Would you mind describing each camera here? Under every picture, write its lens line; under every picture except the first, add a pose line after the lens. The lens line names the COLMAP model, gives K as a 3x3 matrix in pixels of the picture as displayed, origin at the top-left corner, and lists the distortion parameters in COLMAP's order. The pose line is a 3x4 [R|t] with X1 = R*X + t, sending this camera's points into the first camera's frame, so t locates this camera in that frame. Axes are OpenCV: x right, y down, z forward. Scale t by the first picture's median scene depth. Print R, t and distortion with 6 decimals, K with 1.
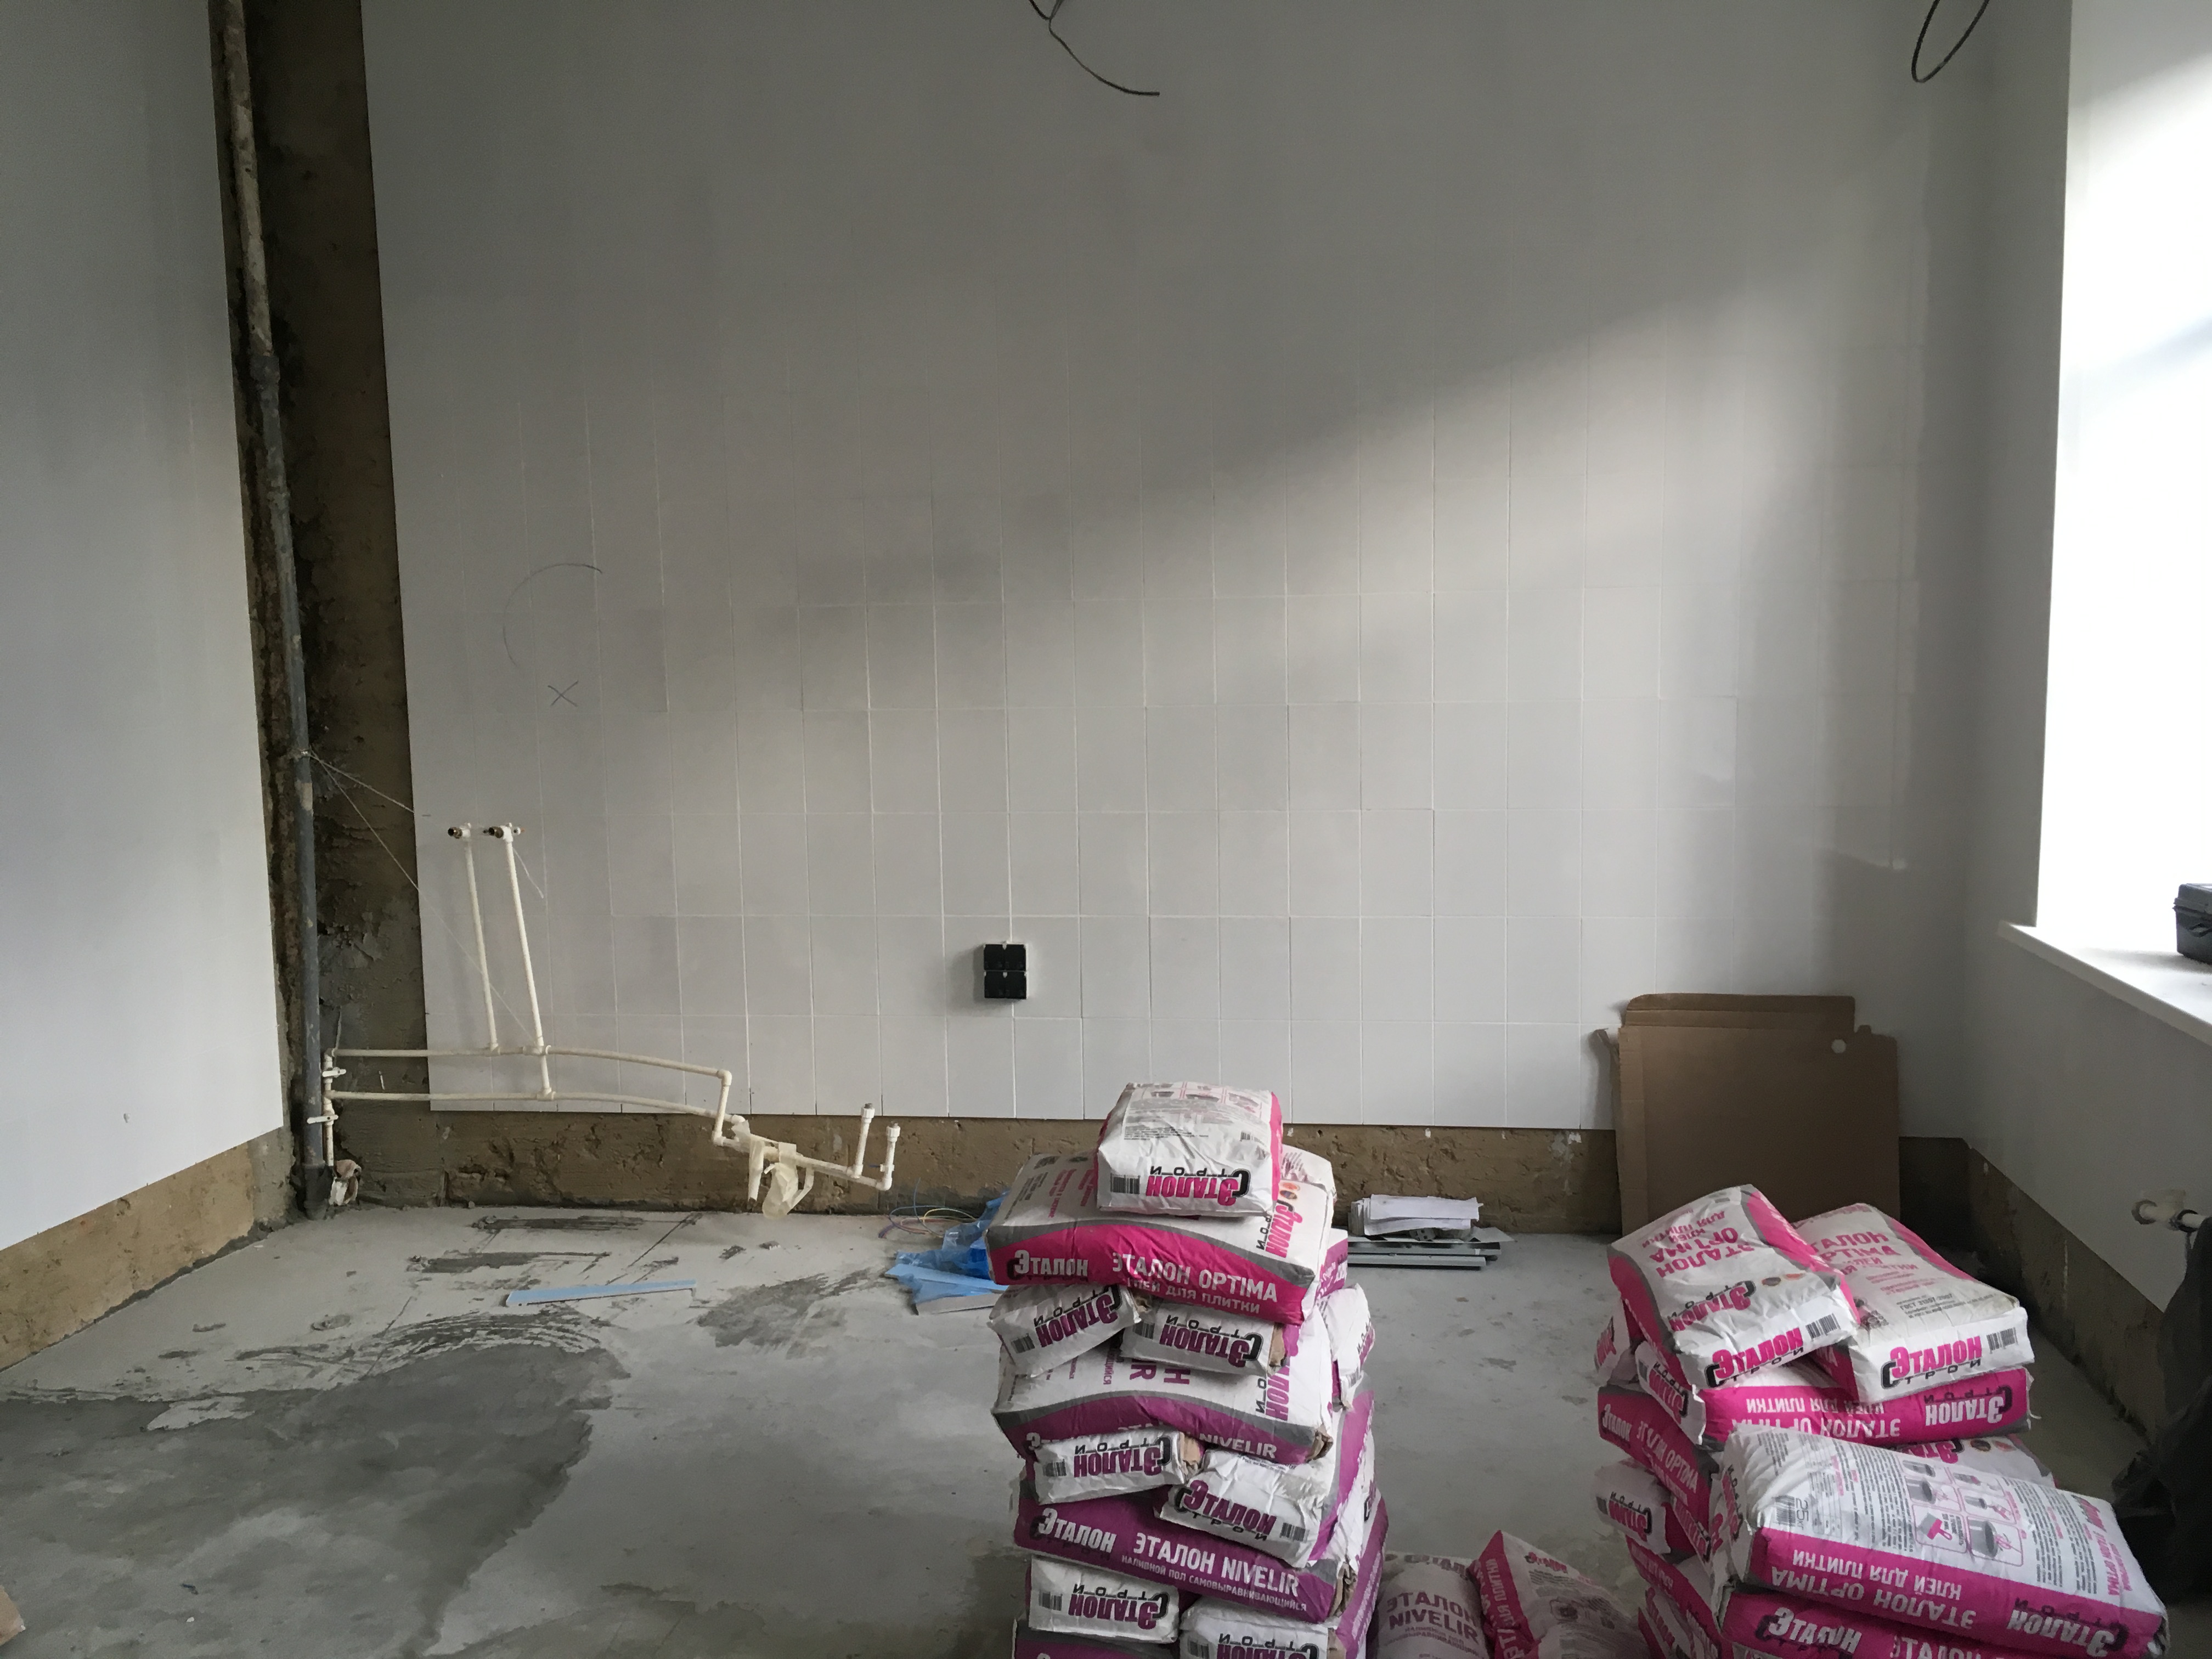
lens RADIAL K [[1865.0, 0, 1116.2], [0, 1865.0, 836.8], [0, 0, 1]] dist [0.083798, -0.096895]
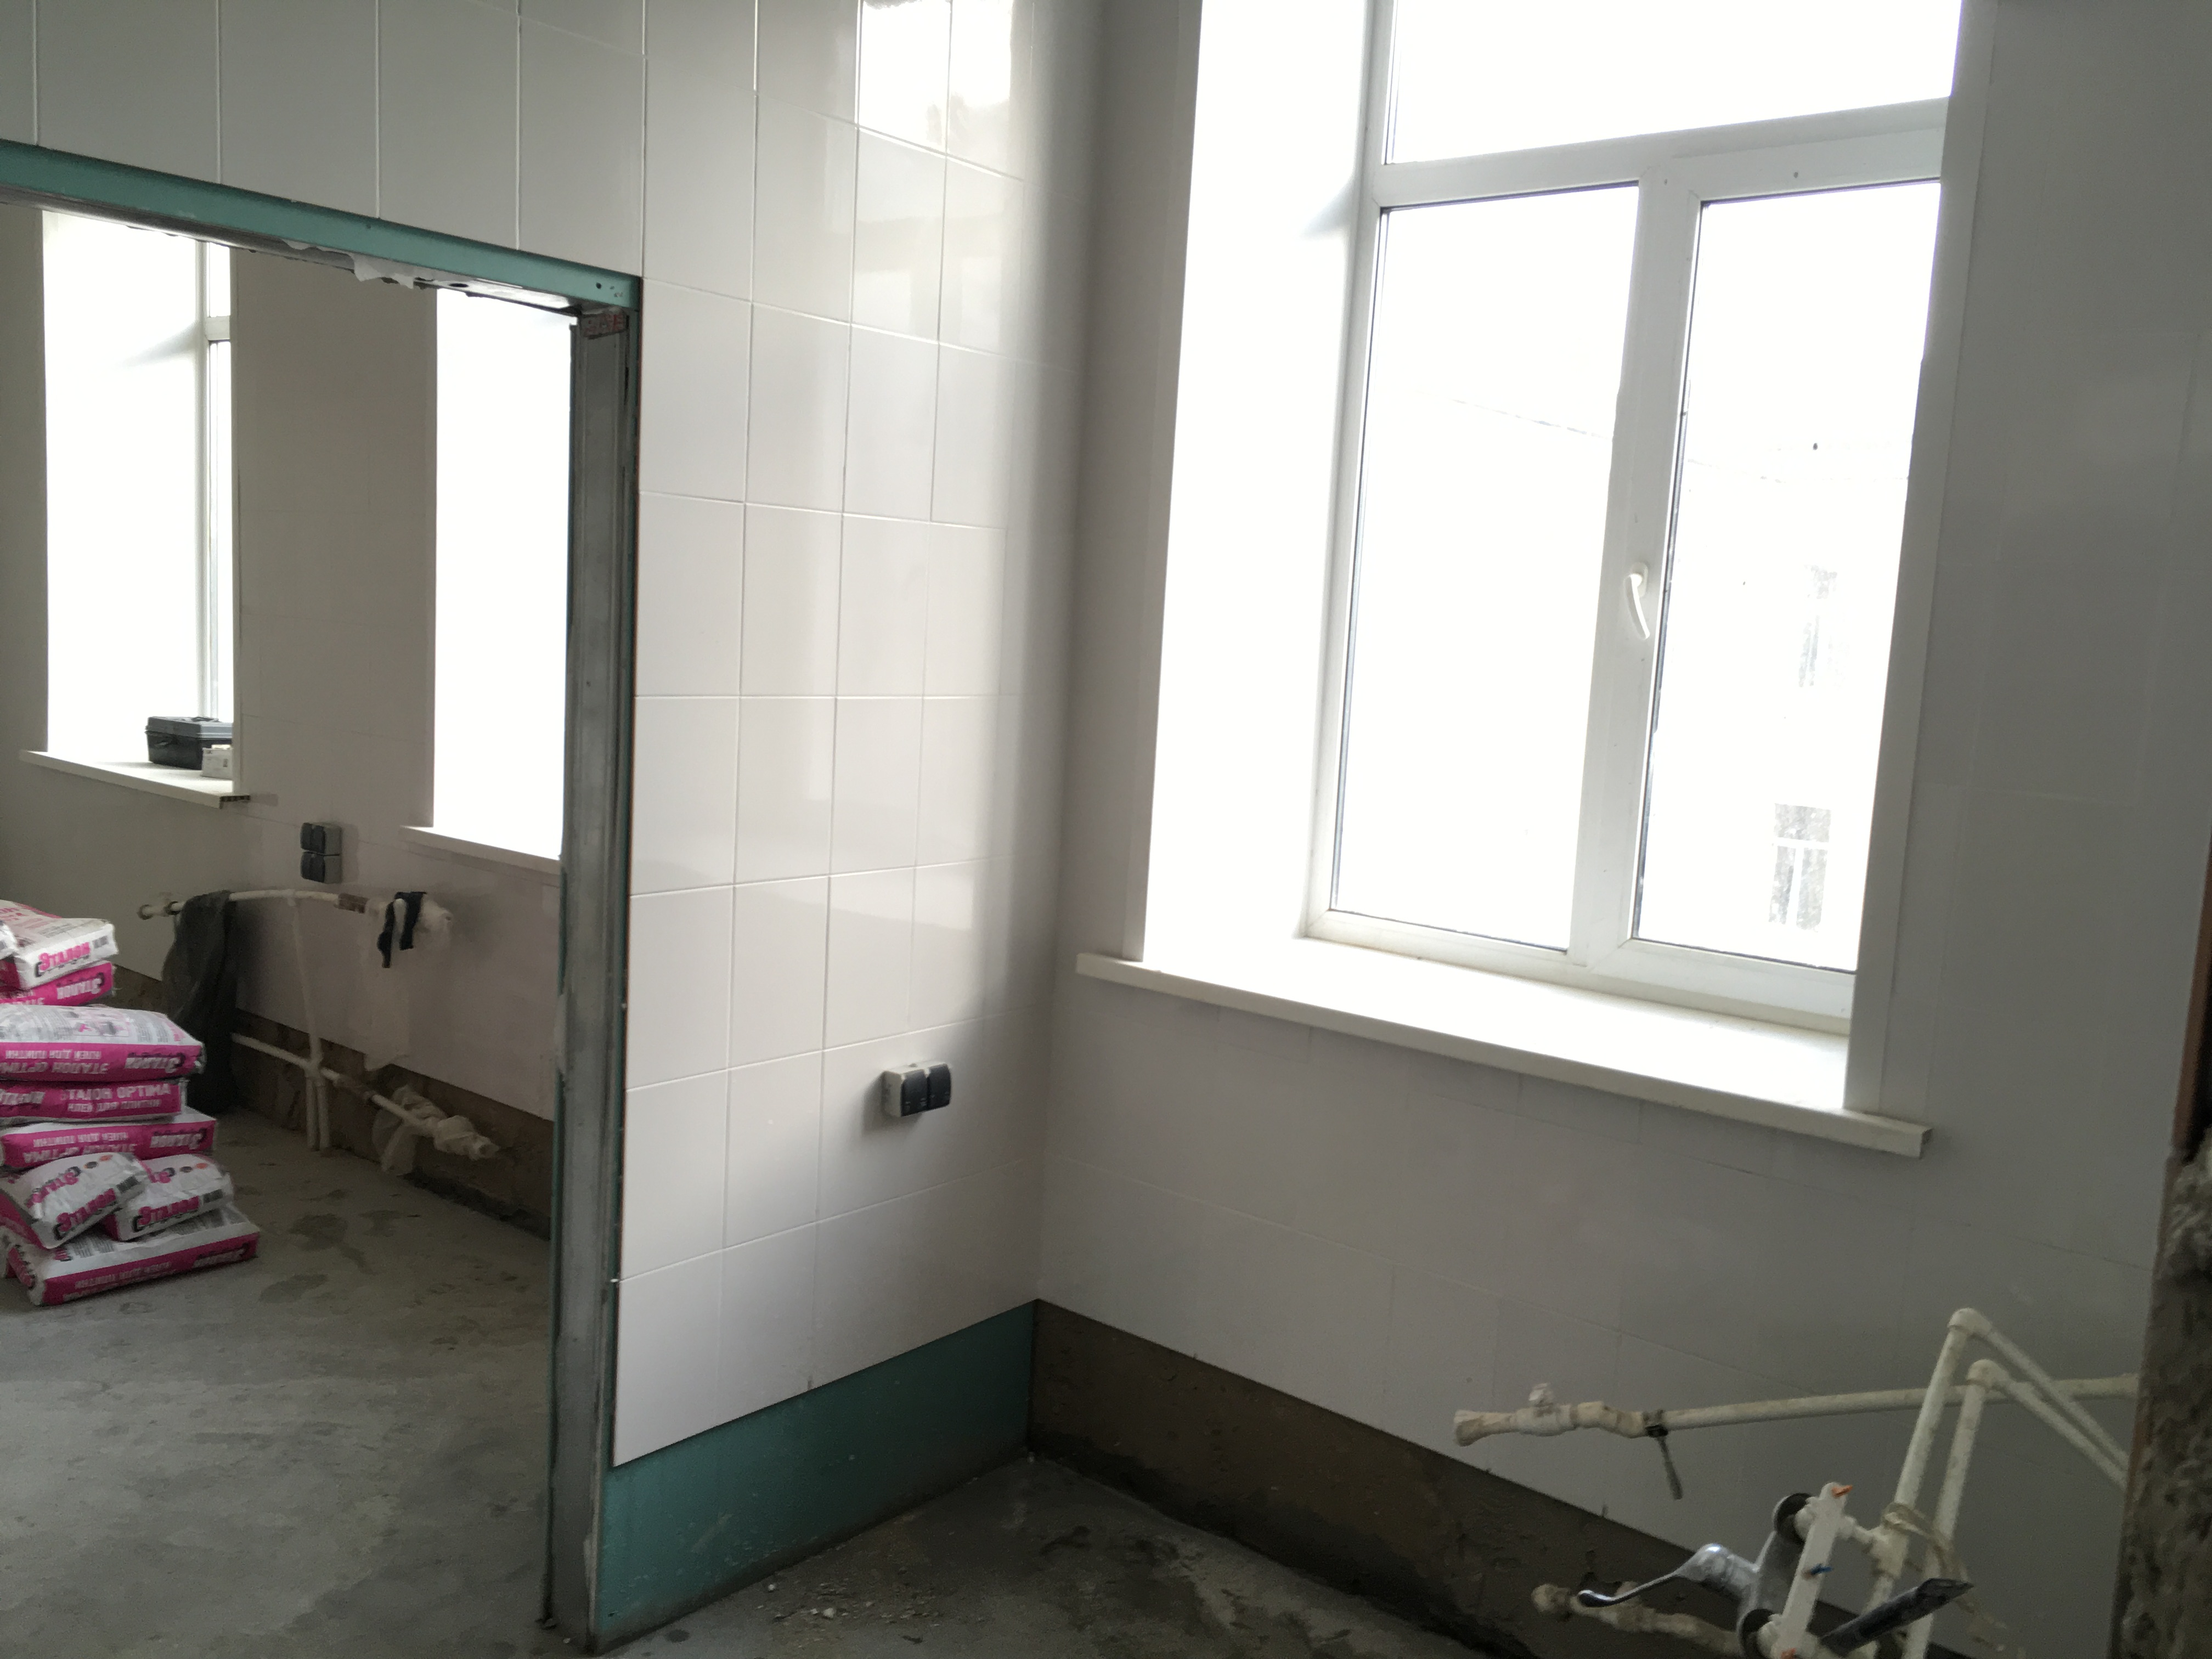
lens RADIAL K [[1865.0, 0, 1104.8], [0, 1865.0, 836.7], [0, 0, 1]] dist [0.083798, -0.096895]
pose [[0.517187, -0.054402, 0.854142, -0.569473], [0.020876, 0.998483, 0.050955, 0.093480], [-0.855618, -0.008522, 0.517538, -0.743512]]
